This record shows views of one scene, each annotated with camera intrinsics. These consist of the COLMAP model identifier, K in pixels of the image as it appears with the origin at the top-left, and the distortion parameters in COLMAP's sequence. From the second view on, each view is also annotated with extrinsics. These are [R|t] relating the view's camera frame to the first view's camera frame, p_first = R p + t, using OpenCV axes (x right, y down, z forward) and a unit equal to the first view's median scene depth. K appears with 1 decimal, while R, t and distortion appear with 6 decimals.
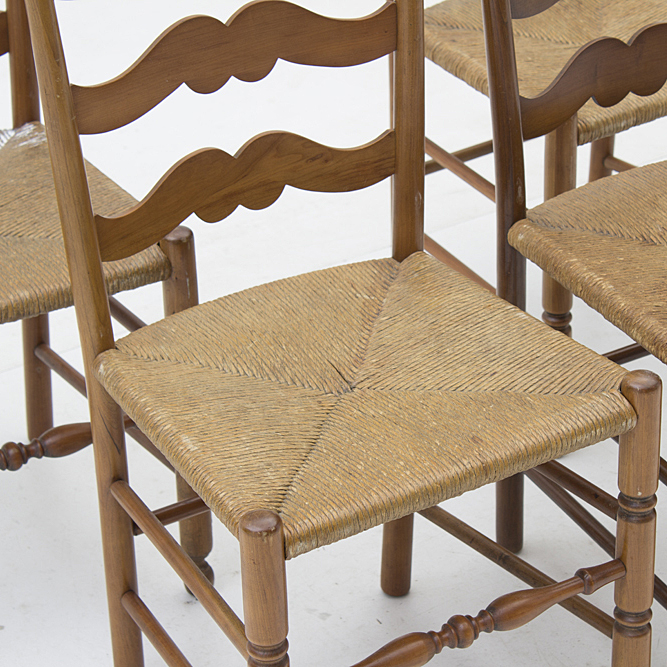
lens RADIAL K [[2097.0, 0, 333.5], [0, 2097.0, 333.5], [0, 0, 1]] dist [-0.026637, 0.006516]
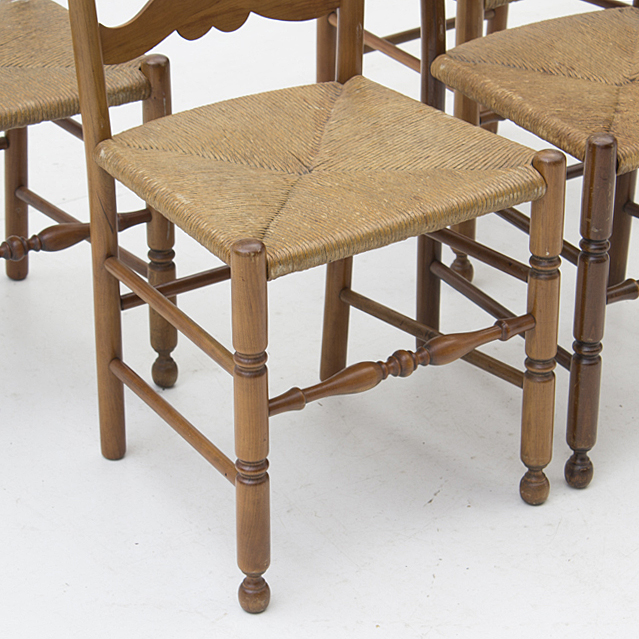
lens RADIAL K [[2008.9, 0, 319.5], [0, 2008.9, 319.5], [0, 0, 1]] dist [-0.026637, 0.006516]
pose [[0.998248, -0.000633, 0.059161, -0.054271], [0.001829, 0.999795, -0.020162, 0.134959], [-0.059136, 0.020235, 0.998045, -0.154010]]
